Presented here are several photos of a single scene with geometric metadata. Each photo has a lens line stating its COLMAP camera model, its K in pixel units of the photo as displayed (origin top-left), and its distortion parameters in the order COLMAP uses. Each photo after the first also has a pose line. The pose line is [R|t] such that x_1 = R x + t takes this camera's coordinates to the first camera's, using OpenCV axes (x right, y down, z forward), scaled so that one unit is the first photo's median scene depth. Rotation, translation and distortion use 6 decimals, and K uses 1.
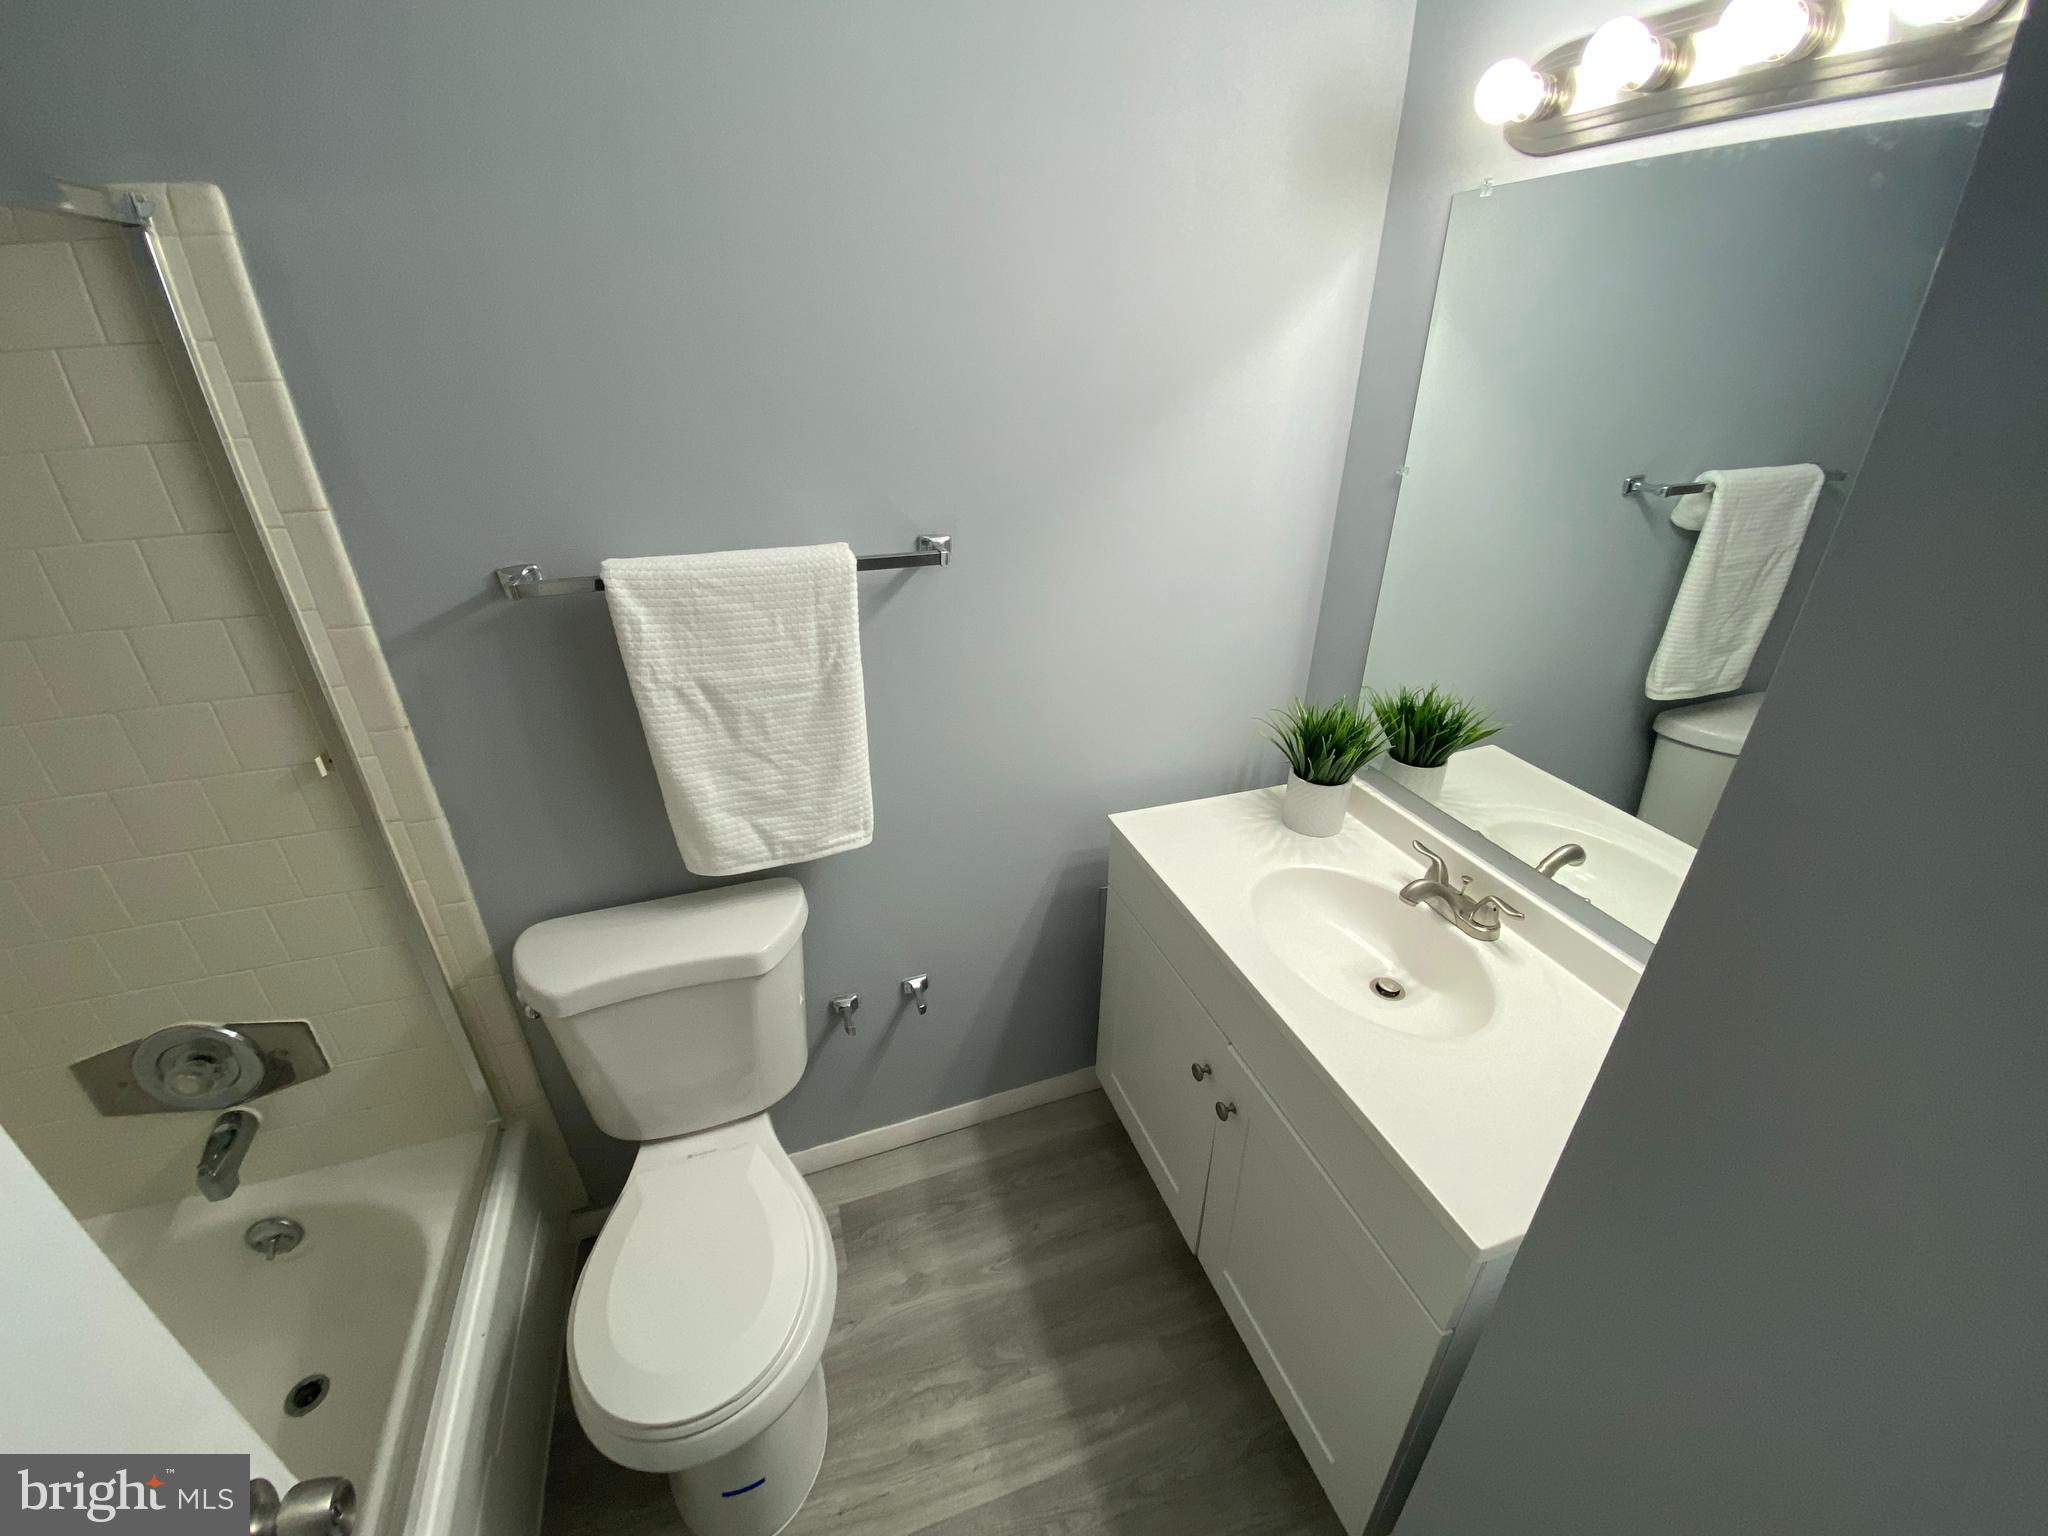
lens RADIAL K [[832.8, 0, 1009.8], [0, 832.8, 769.4], [0, 0, 1]] dist [0.039744, -0.030964]
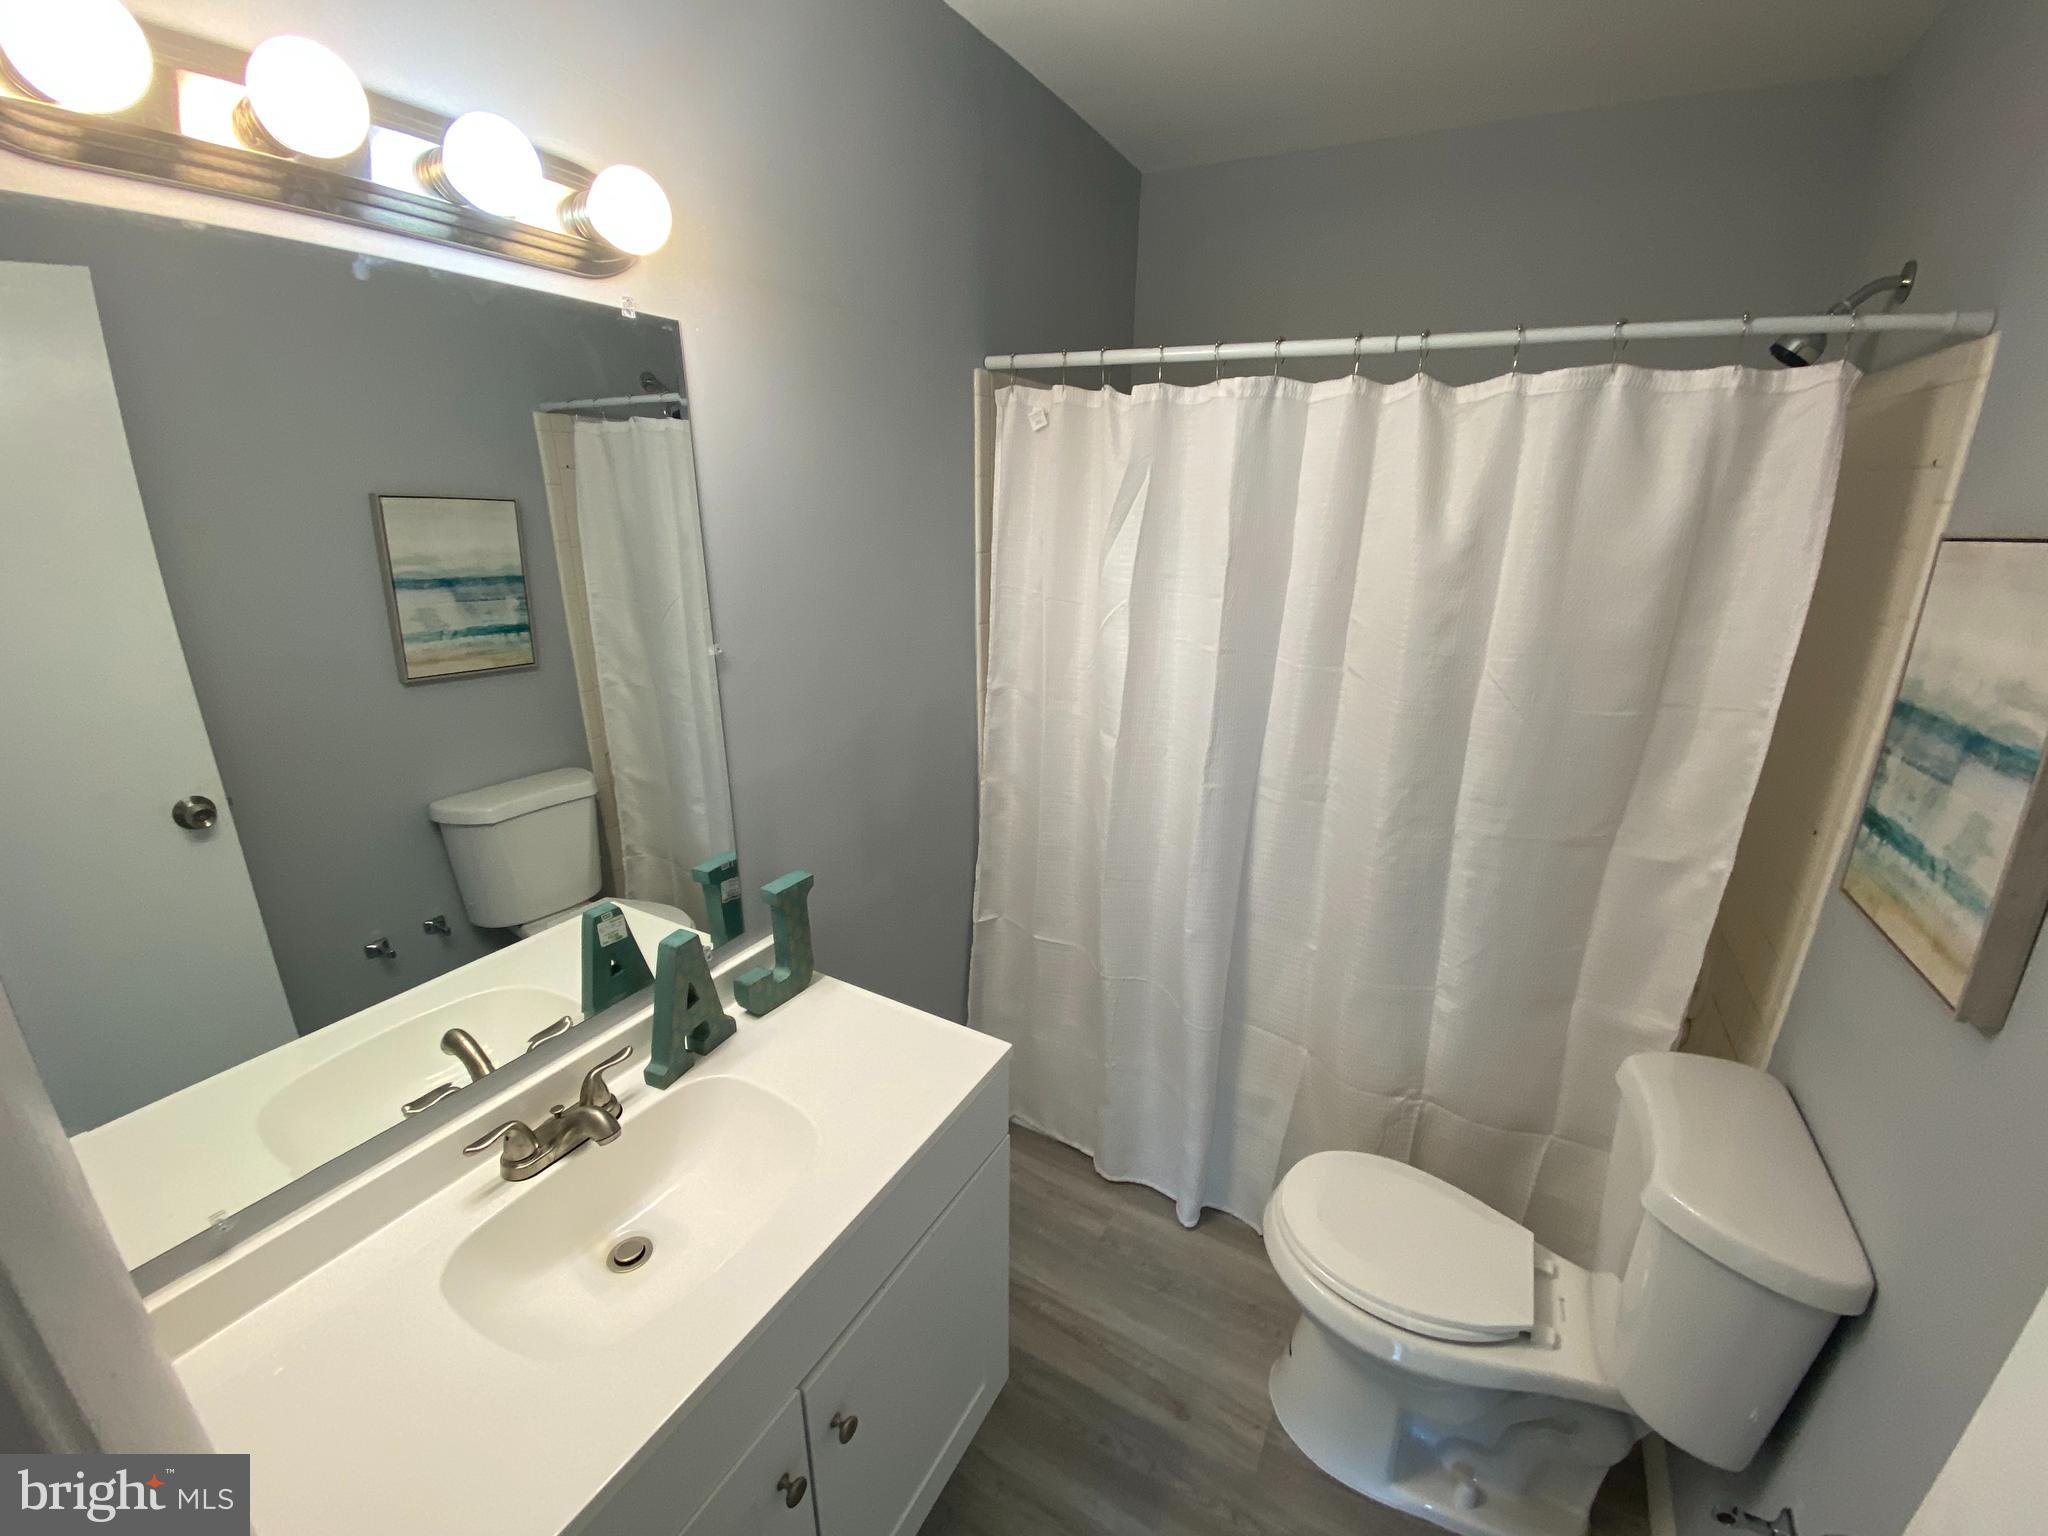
lens RADIAL K [[832.8, 0, 1009.8], [0, 832.8, 769.4], [0, 0, 1]] dist [0.039744, -0.030964]
pose [[-0.671961, -0.216666, 0.708184, -0.240977], [0.348486, 0.751260, 0.560506, -0.388507], [-0.653473, 0.623430, -0.429312, 0.840106]]
